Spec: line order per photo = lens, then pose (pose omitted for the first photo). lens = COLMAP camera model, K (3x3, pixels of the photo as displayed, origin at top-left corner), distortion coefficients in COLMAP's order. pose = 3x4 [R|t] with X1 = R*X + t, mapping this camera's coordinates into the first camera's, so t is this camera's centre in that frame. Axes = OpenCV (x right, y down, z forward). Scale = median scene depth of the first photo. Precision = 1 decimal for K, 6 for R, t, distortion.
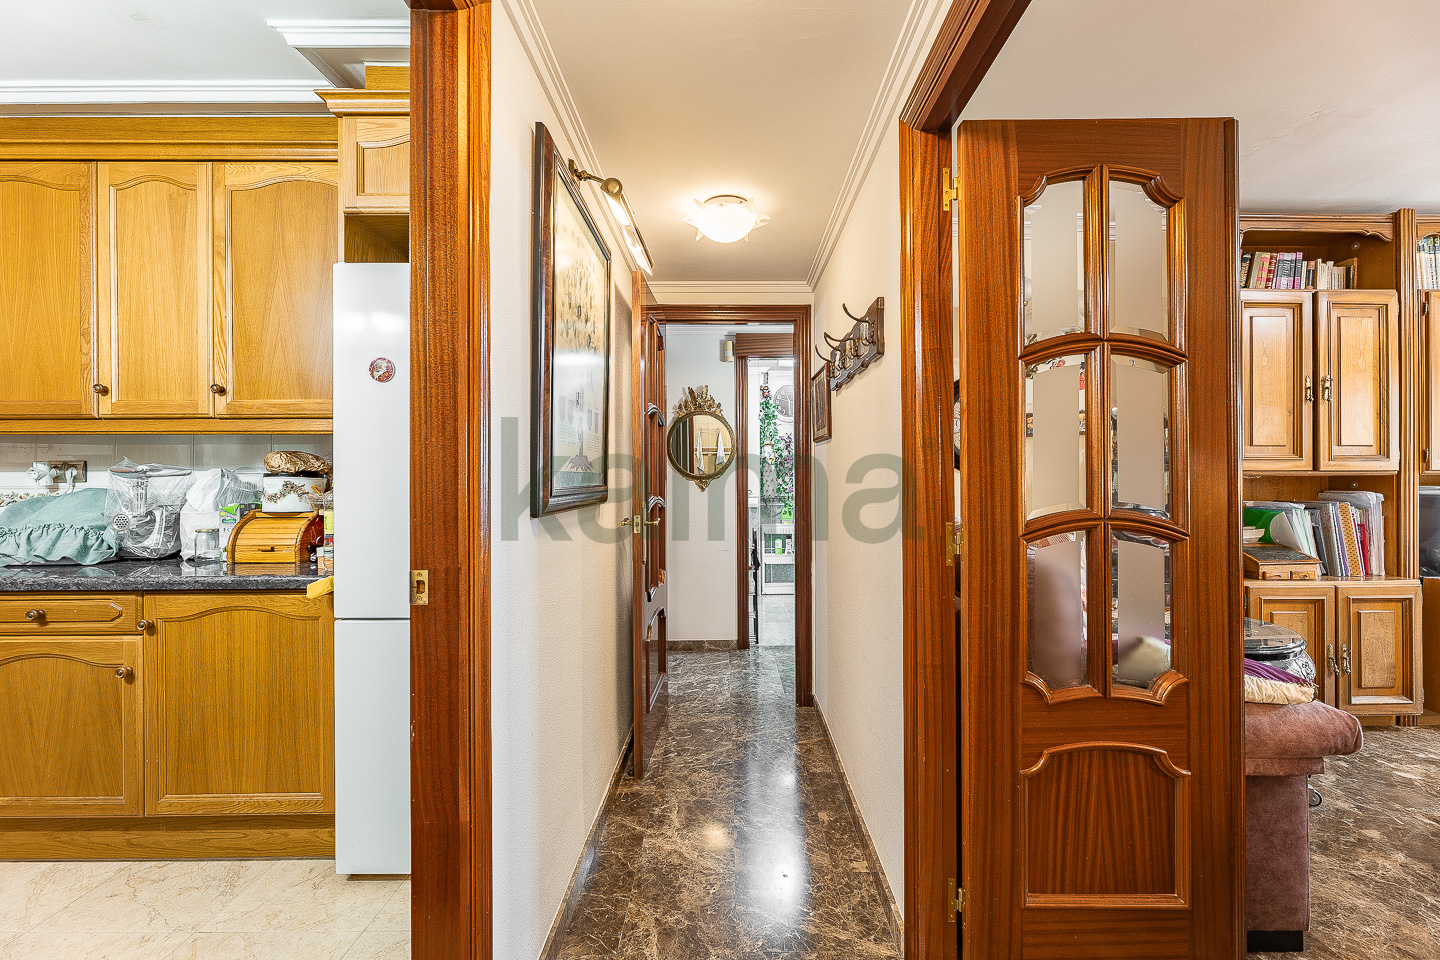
lens RADIAL K [[591.5, 0, 725.5], [0, 591.5, 480.0], [0, 0, 1]] dist [0.000423, 0.000252]
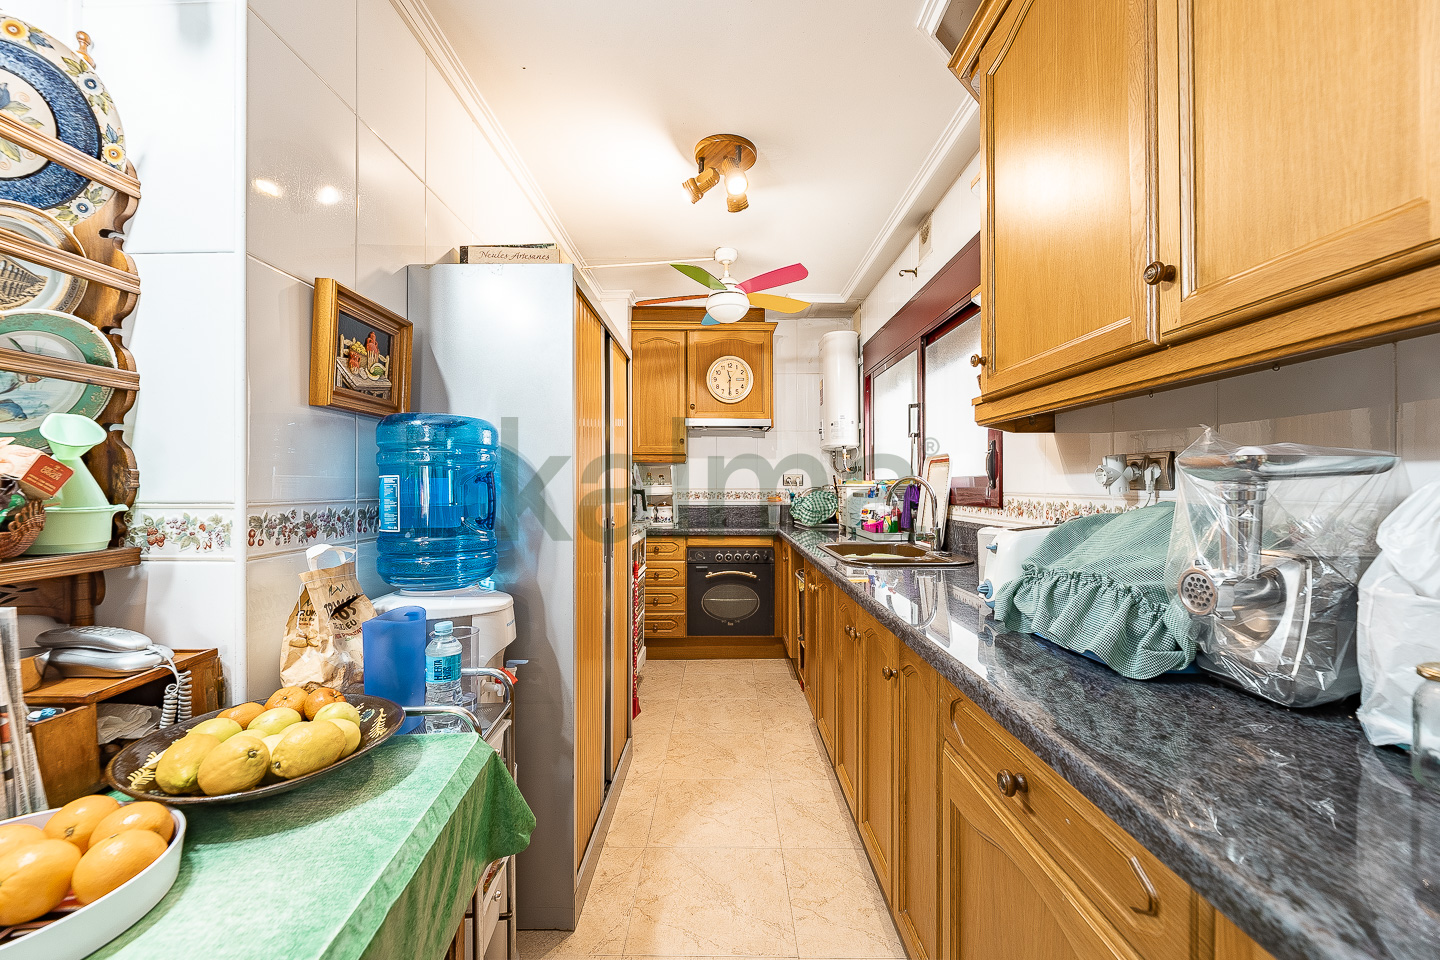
lens RADIAL K [[608.3, 0, 693.4], [0, 608.3, 481.3], [0, 0, 1]] dist [-0.009073, -0.000183]
pose [[-0.002411, -0.002508, -0.999994, -0.589240], [-0.006713, 0.999974, -0.002492, 0.000568], [0.999975, 0.006707, -0.002428, 0.634096]]
